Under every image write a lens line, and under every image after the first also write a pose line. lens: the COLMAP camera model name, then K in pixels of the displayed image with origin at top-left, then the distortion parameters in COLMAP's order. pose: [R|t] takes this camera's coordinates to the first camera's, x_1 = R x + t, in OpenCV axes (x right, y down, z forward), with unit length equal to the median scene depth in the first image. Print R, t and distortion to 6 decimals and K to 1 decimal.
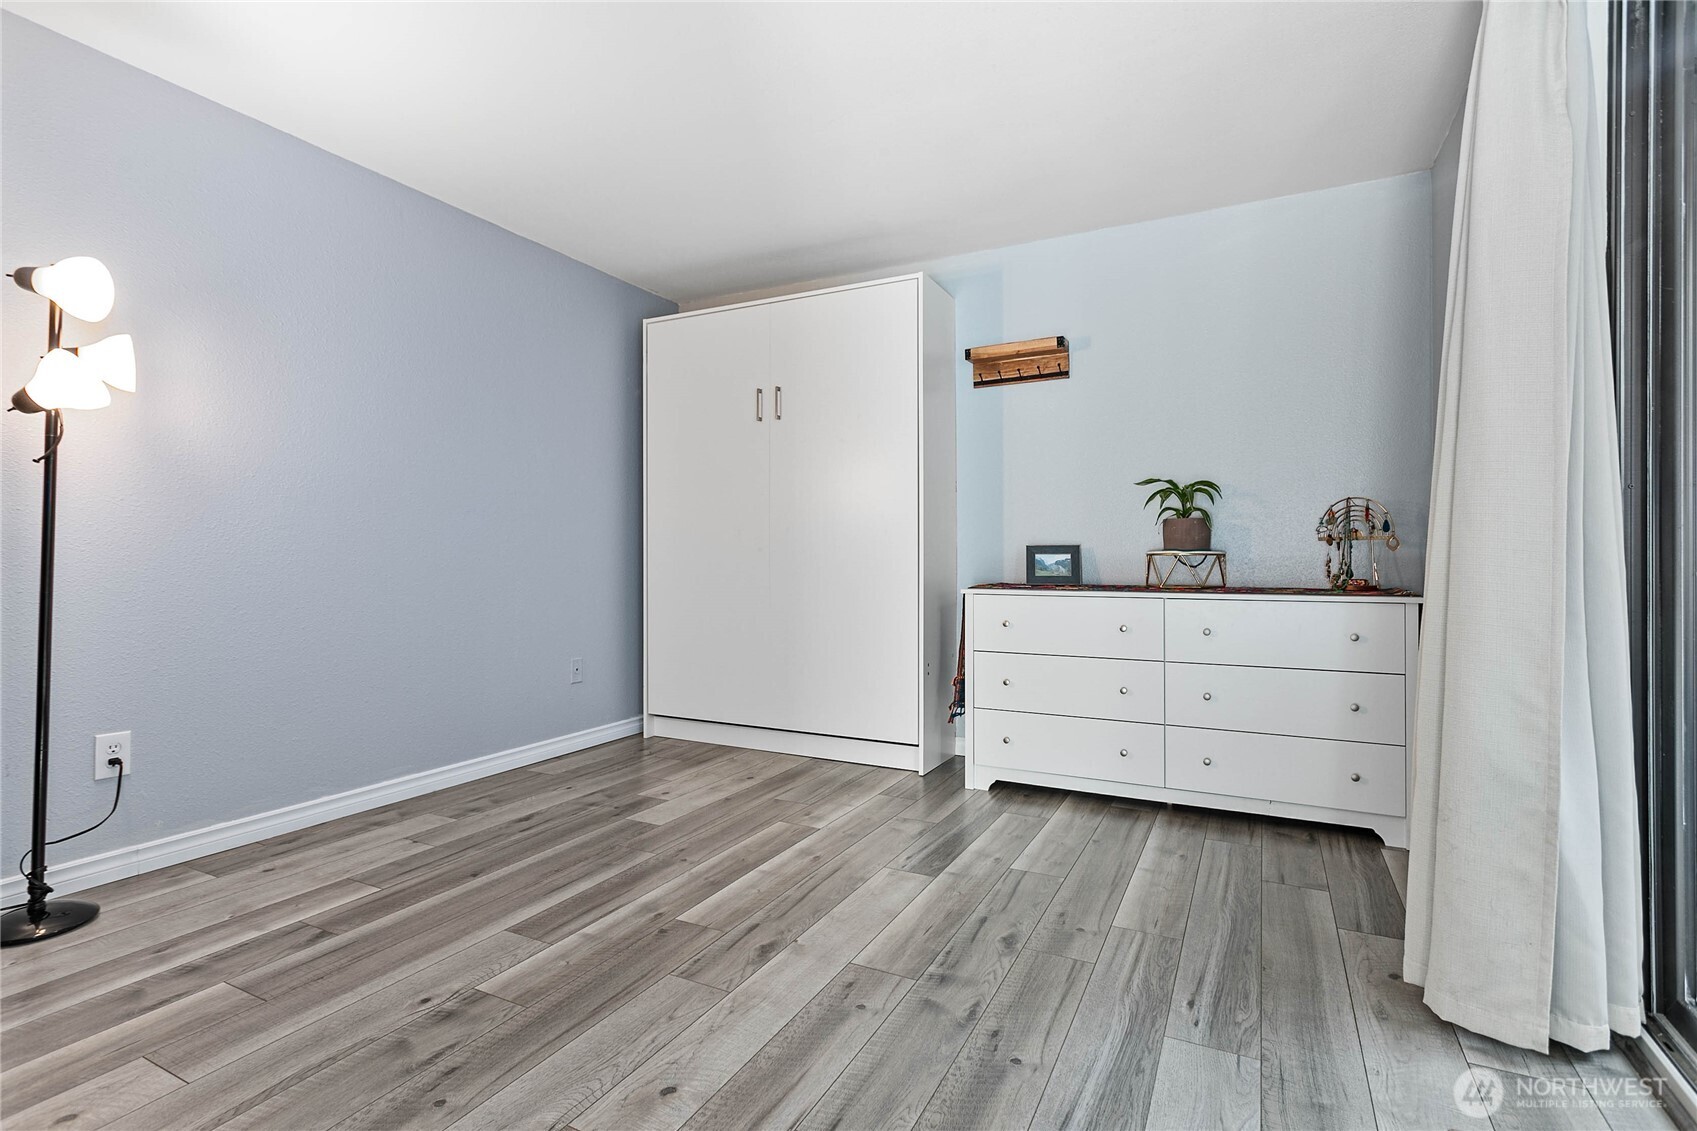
lens RADIAL K [[817.0, 0, 844.4], [0, 817.0, 558.8], [0, 0, 1]] dist [0.002510, 0.002188]
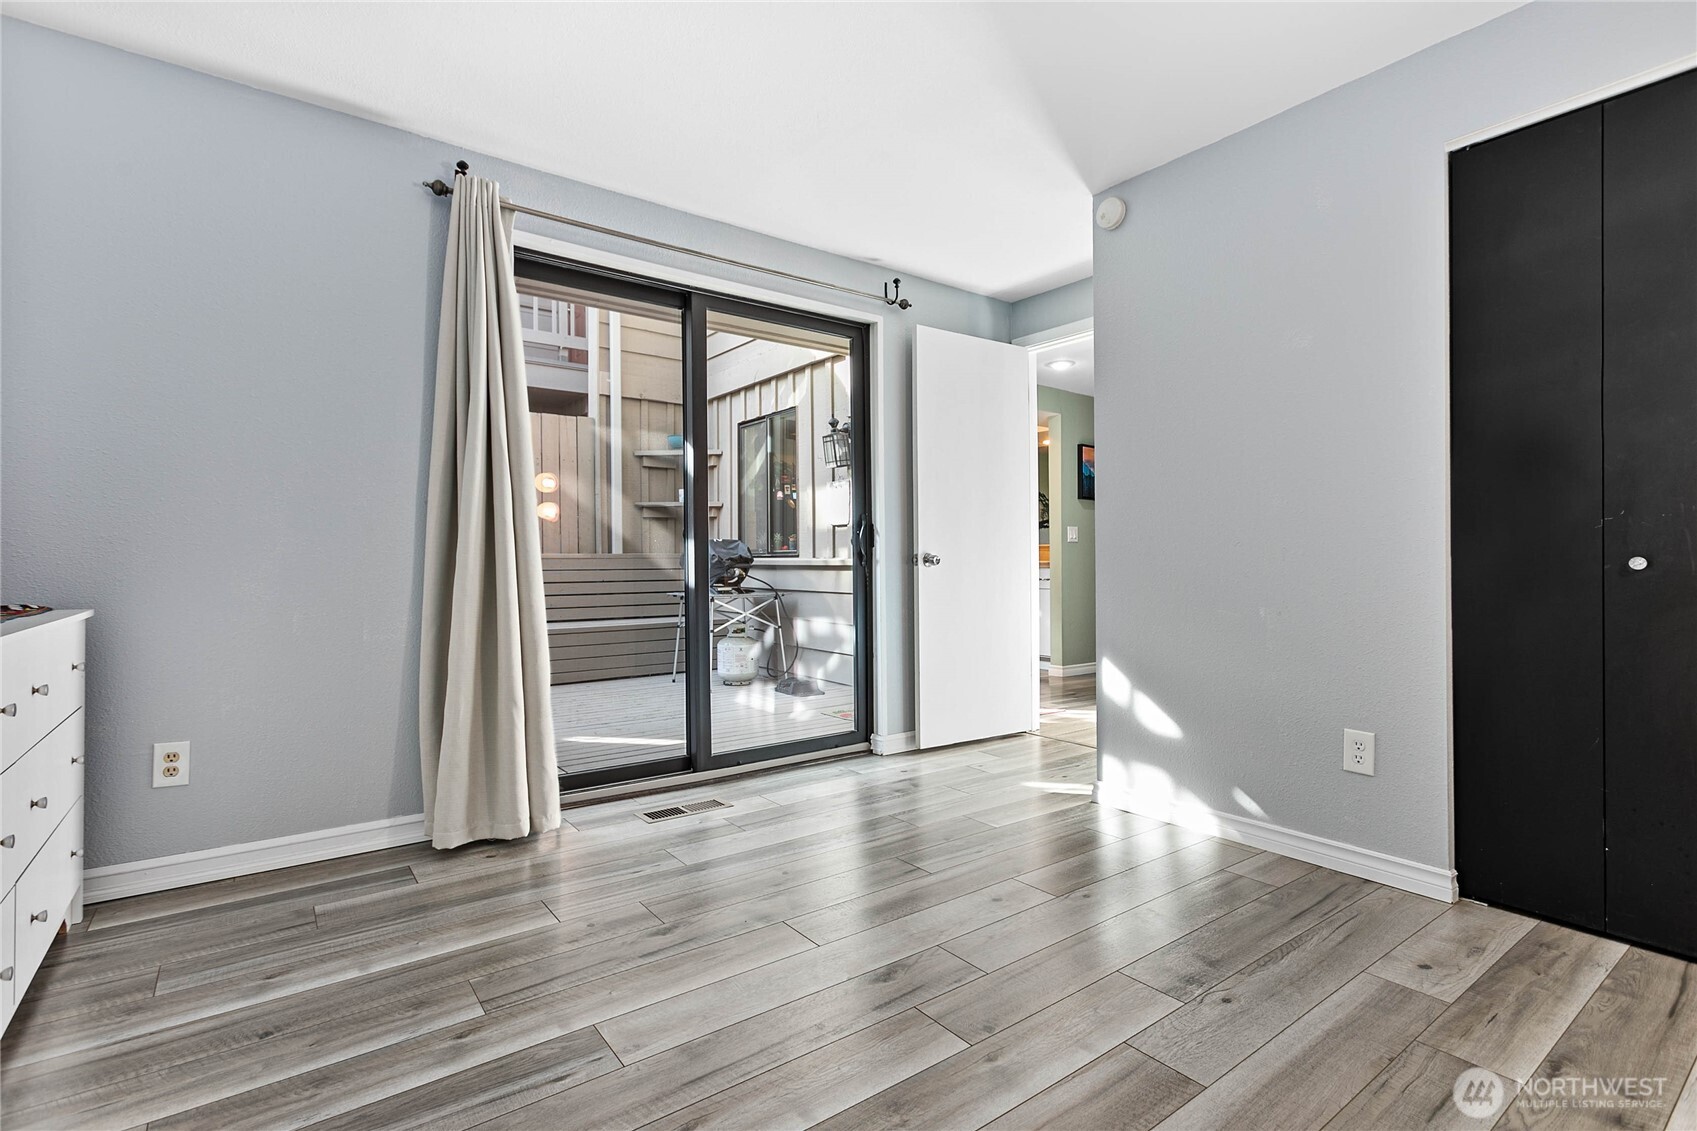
lens RADIAL K [[817.0, 0, 844.7], [0, 817.0, 566.3], [0, 0, 1]] dist [0.002510, 0.002188]
pose [[-0.904369, -0.001854, 0.426748, -0.471754], [0.000393, 0.999987, 0.005177, -0.001794], [-0.426752, 0.004849, -0.904356, 1.933746]]
